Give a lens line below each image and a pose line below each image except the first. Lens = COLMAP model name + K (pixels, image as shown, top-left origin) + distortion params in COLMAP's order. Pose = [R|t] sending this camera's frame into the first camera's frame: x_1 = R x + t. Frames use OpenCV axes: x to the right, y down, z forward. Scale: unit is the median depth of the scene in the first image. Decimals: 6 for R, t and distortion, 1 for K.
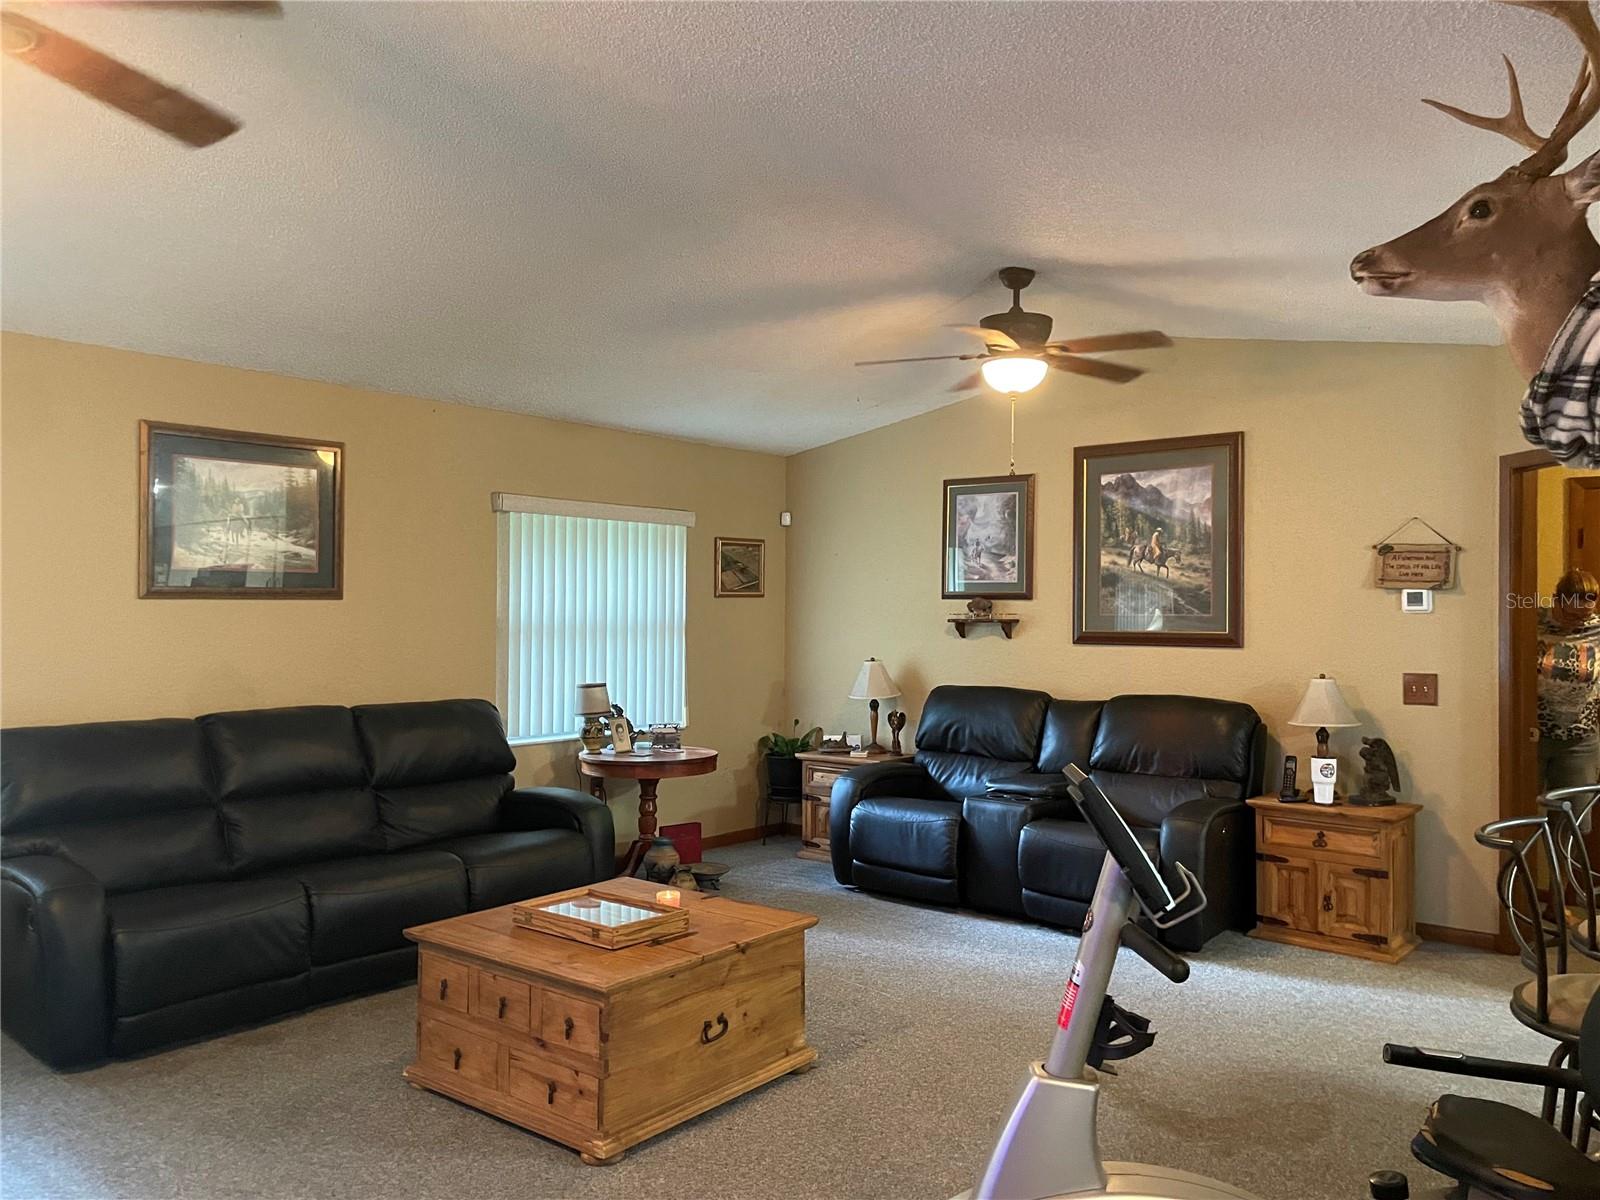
lens RADIAL K [[1215.9, 0, 800.0], [0, 1215.9, 600.0], [0, 0, 1]] dist [0.080643, -0.112721]
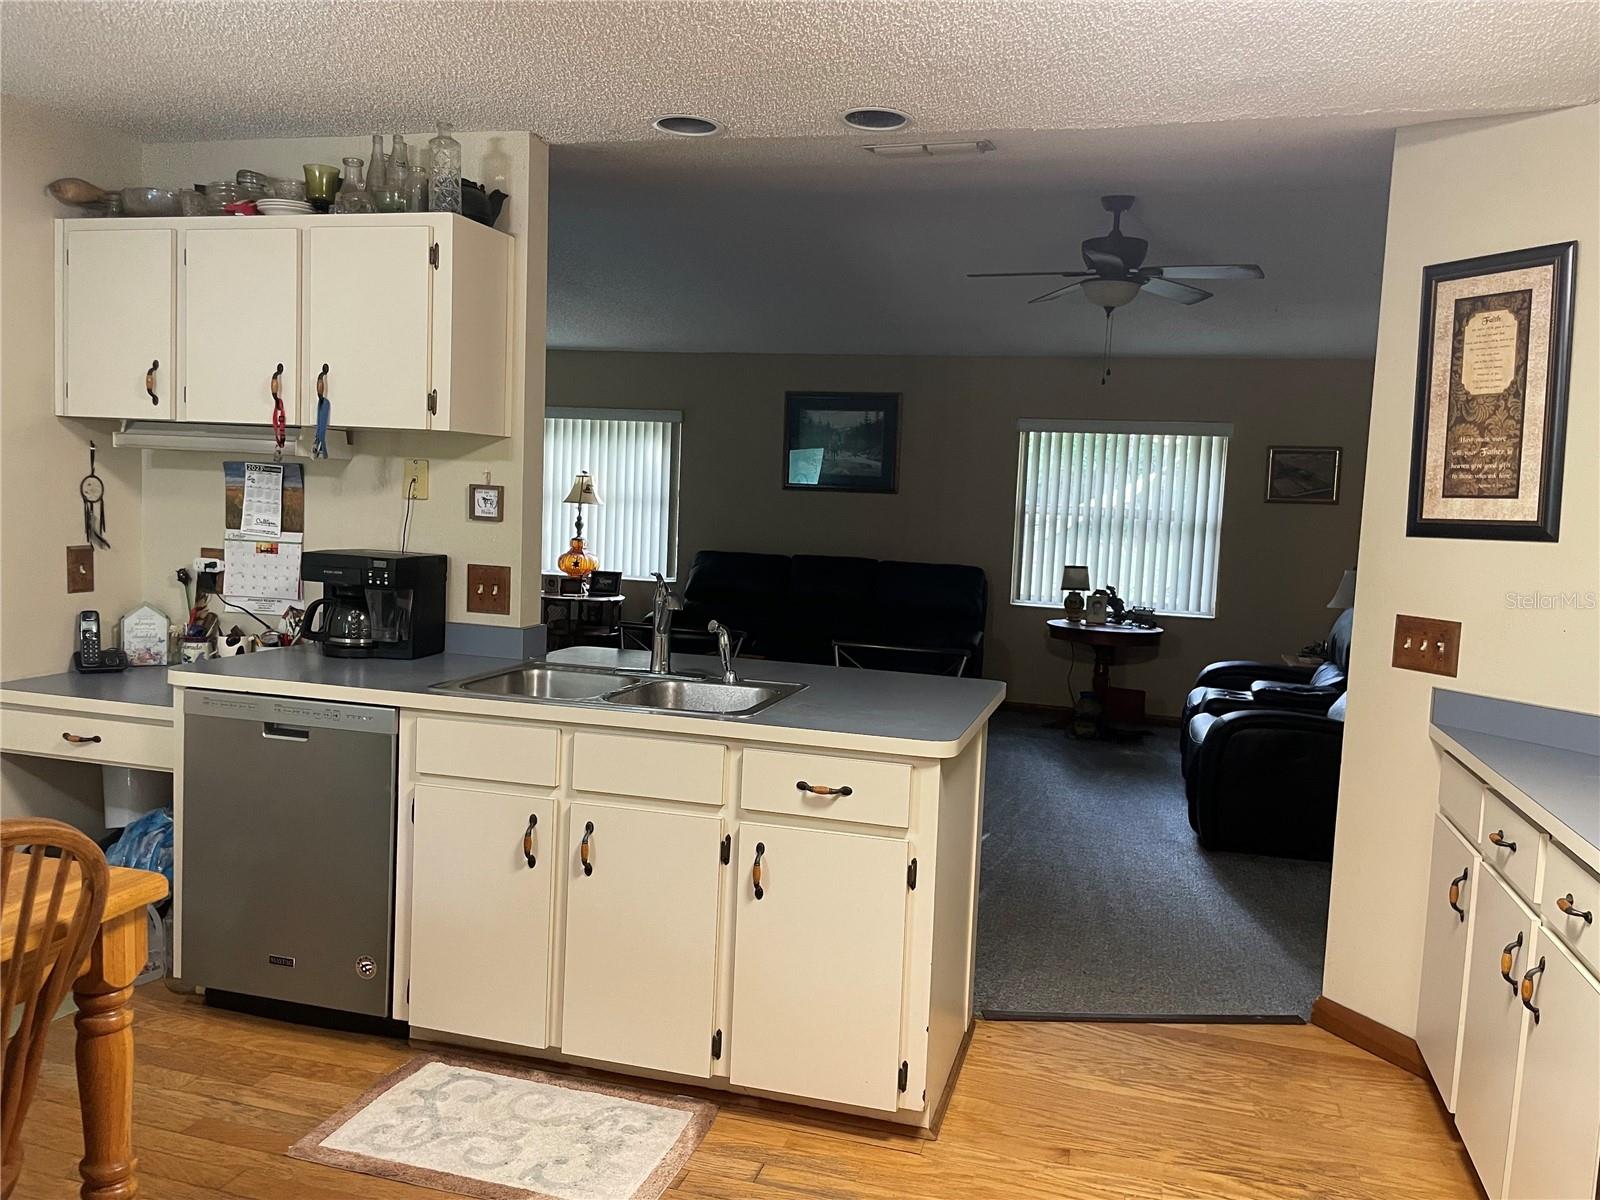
lens RADIAL K [[1215.9, 0, 800.0], [0, 1215.9, 600.0], [0, 0, 1]] dist [0.080643, -0.112721]
pose [[0.384888, 0.089226, -0.918640, 0.886835], [-0.036132, 0.996010, 0.081602, 0.010871], [0.922256, 0.001785, 0.386576, 0.241508]]
